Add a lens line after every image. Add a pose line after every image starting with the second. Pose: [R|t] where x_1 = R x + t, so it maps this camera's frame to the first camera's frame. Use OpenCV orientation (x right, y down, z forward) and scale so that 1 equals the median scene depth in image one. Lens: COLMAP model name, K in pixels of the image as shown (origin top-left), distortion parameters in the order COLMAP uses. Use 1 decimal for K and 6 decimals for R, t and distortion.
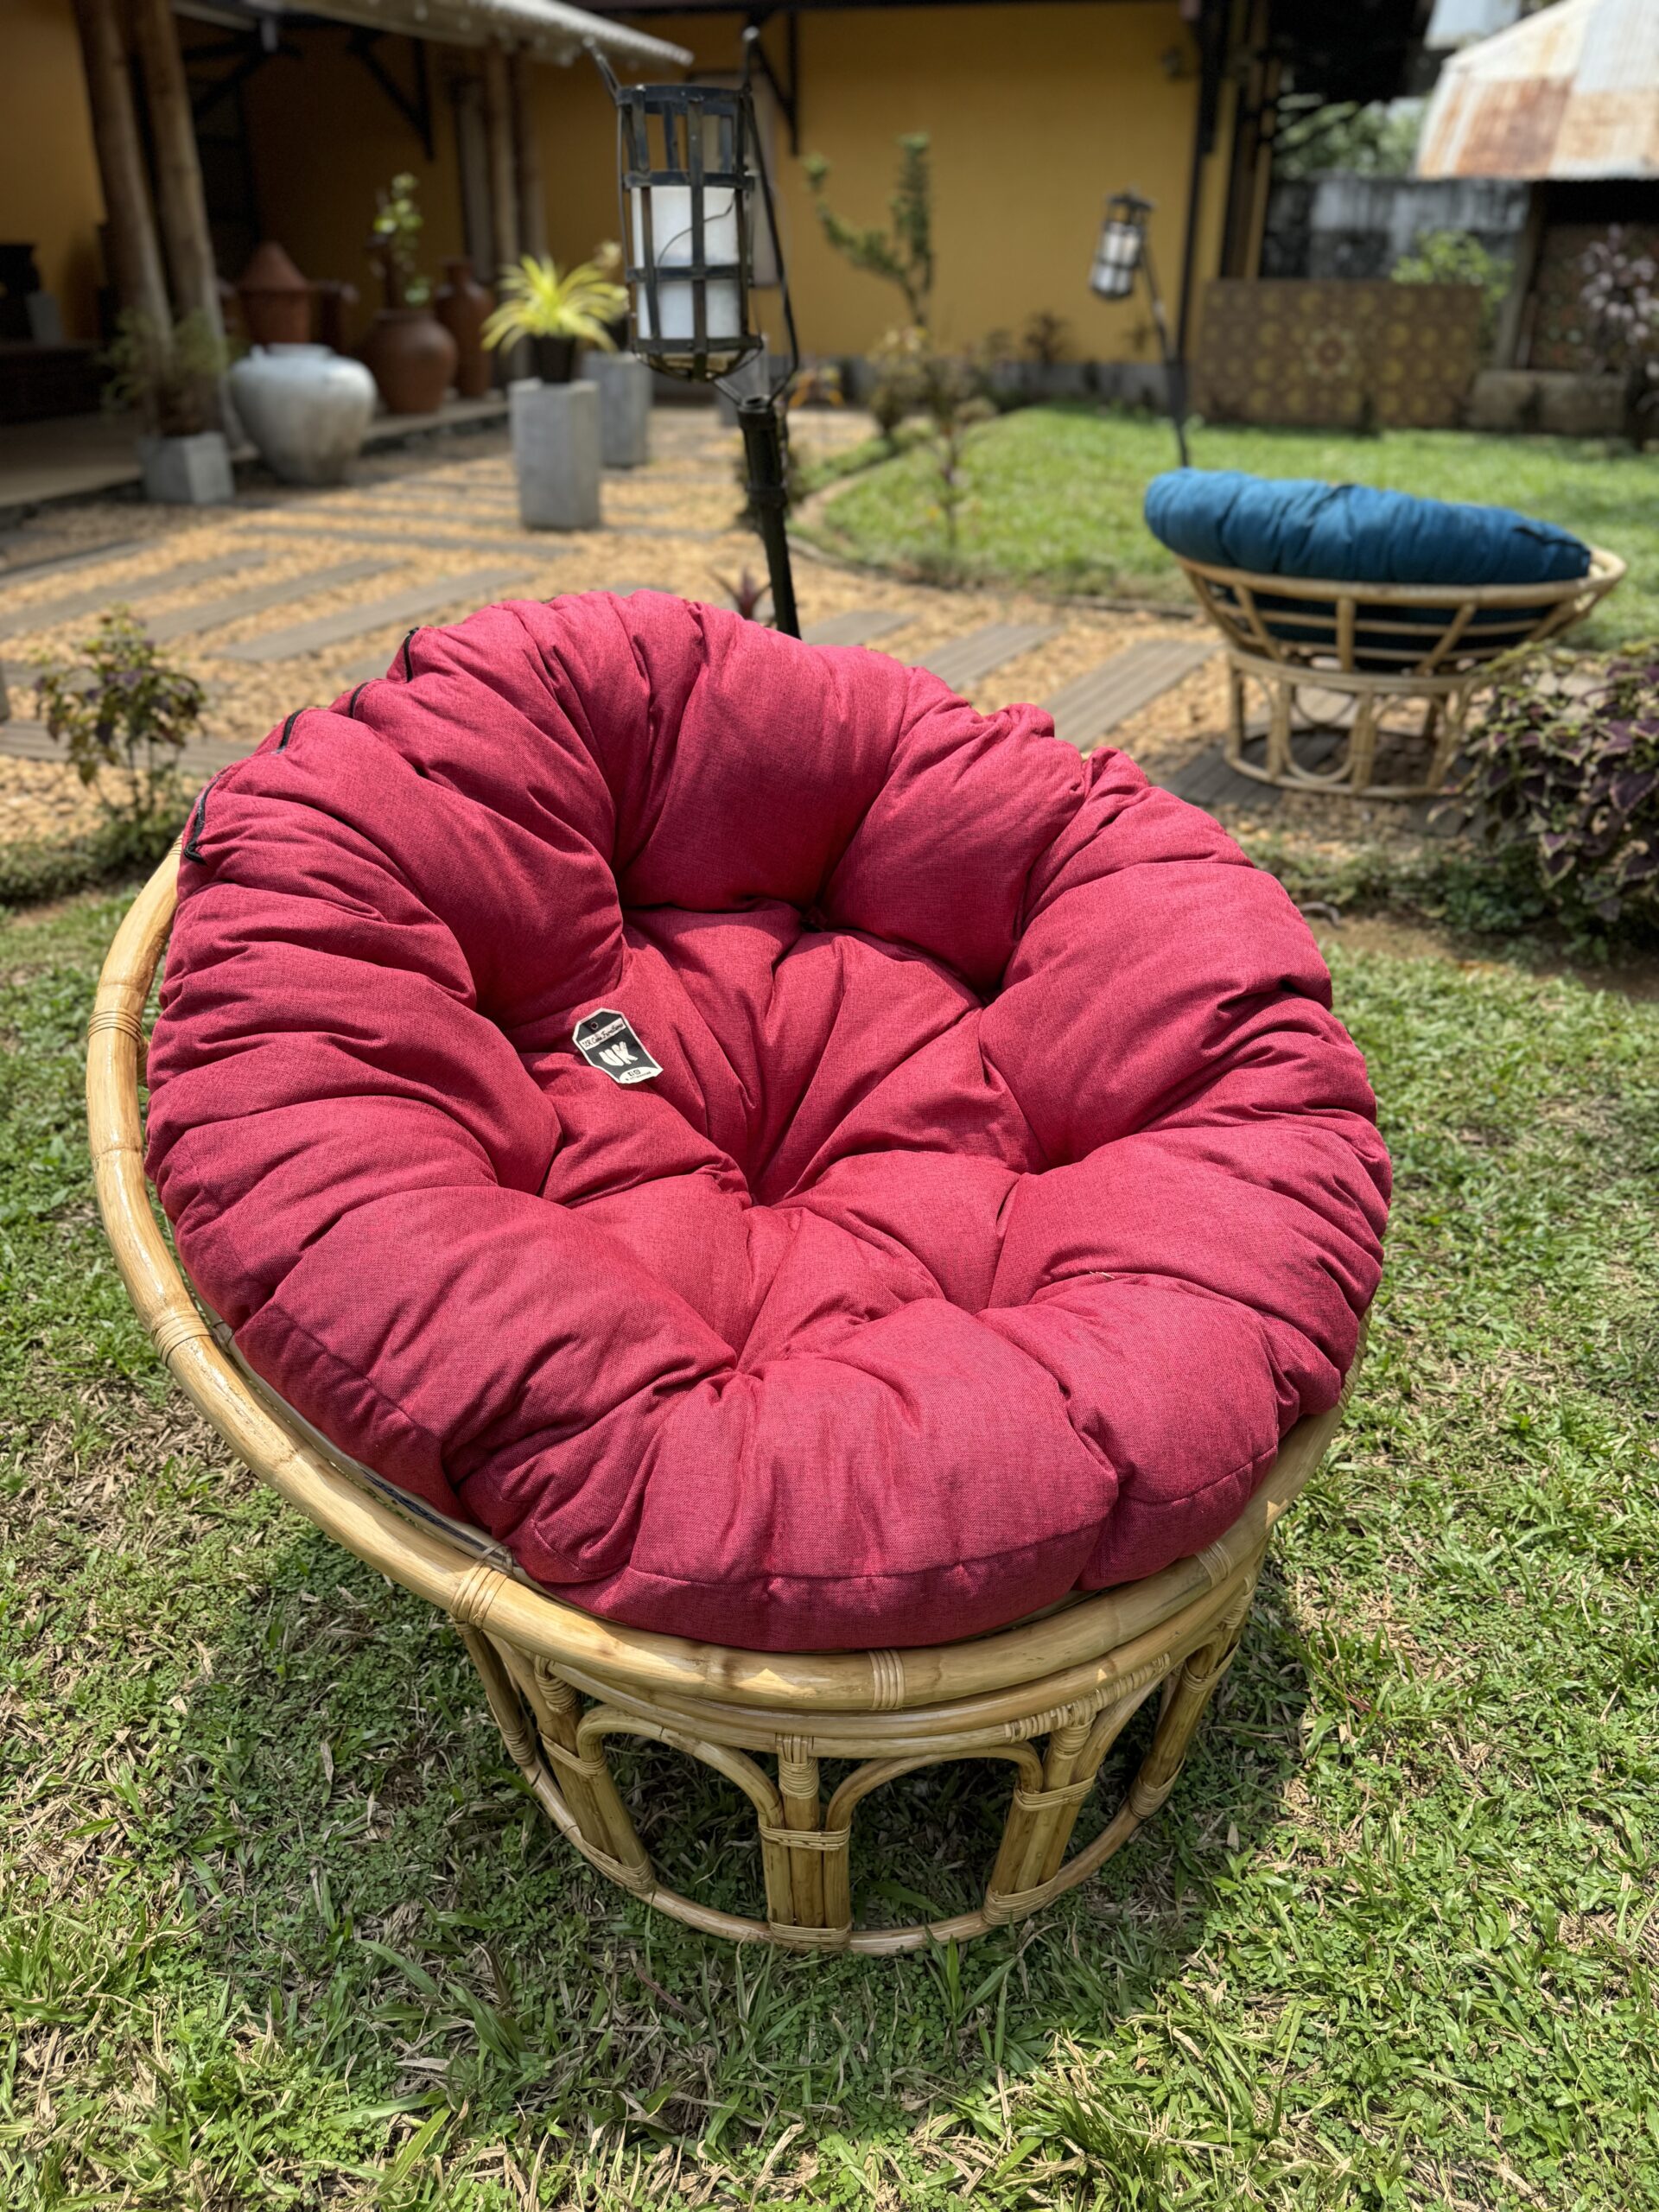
lens RADIAL K [[1550.4, 0, 823.6], [0, 1550.4, 1092.3], [0, 0, 1]] dist [-0.009309, 0.000077]
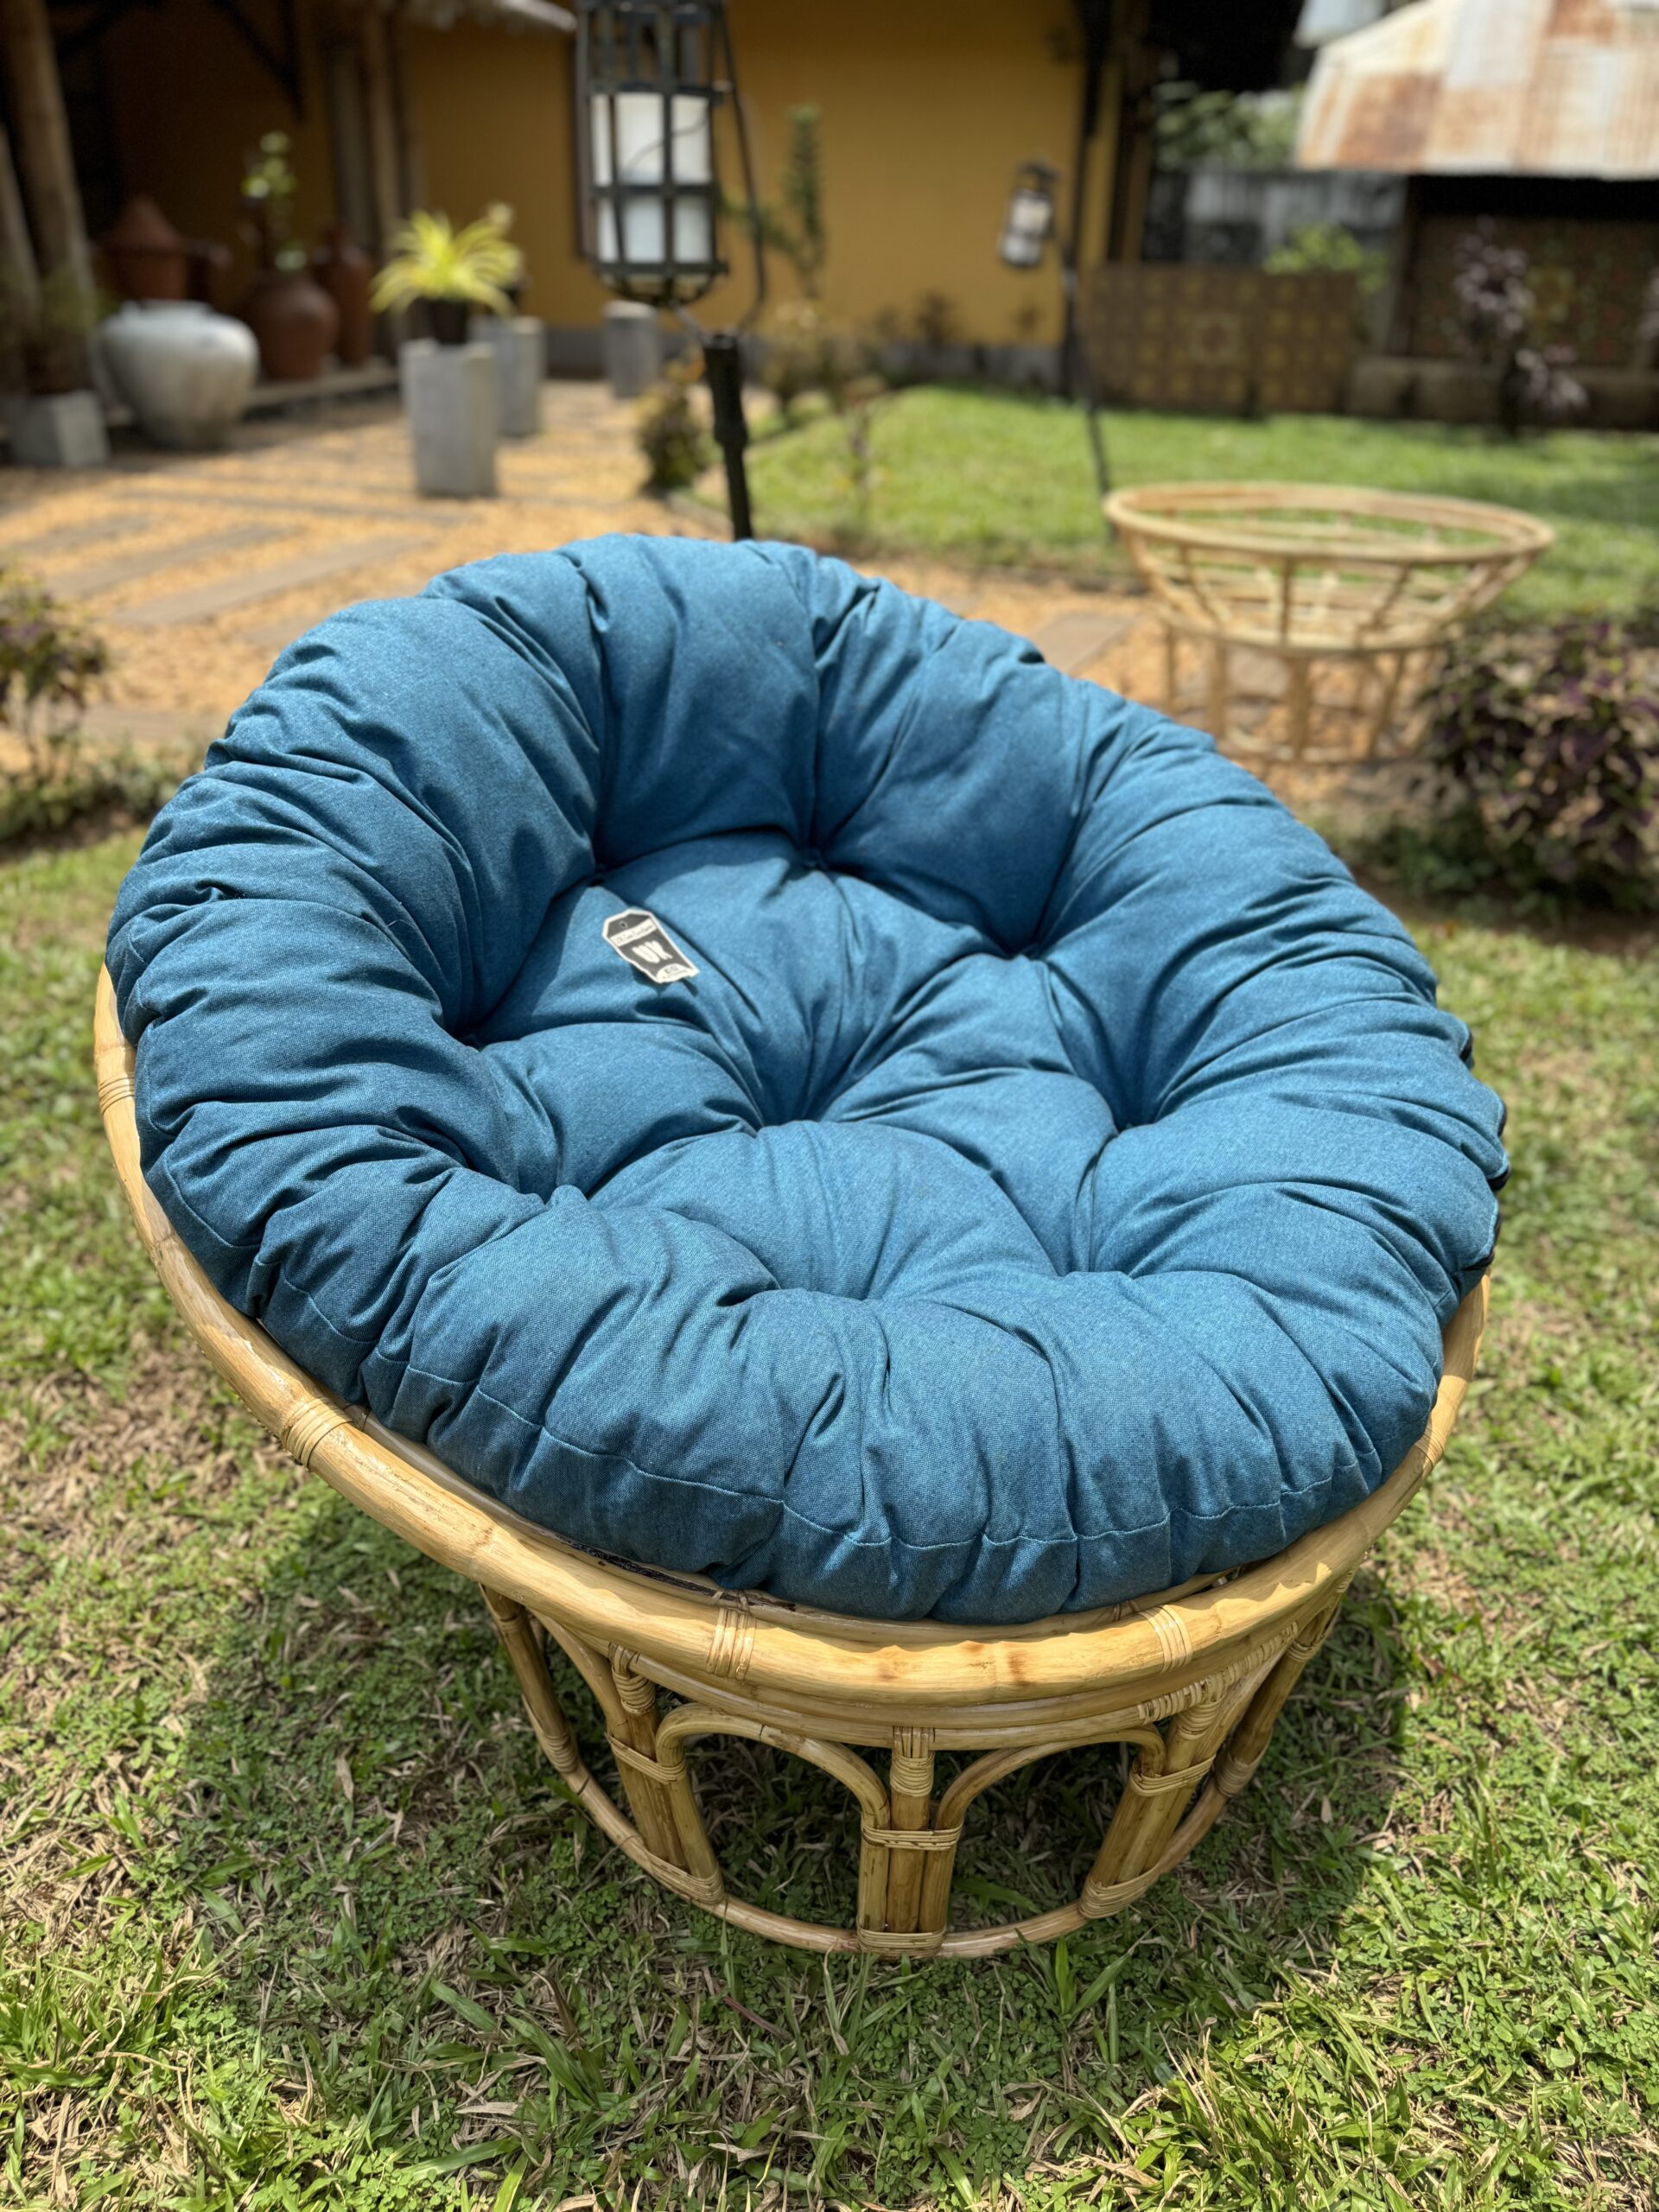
lens RADIAL K [[1550.4, 0, 823.6], [0, 1550.4, 1092.3], [0, 0, 1]] dist [-0.009309, 0.000077]
pose [[0.997145, -0.016340, 0.073721, -0.090054], [0.015790, 0.999843, 0.008032, 0.022024], [-0.073841, -0.006845, 0.997247, 0.064666]]
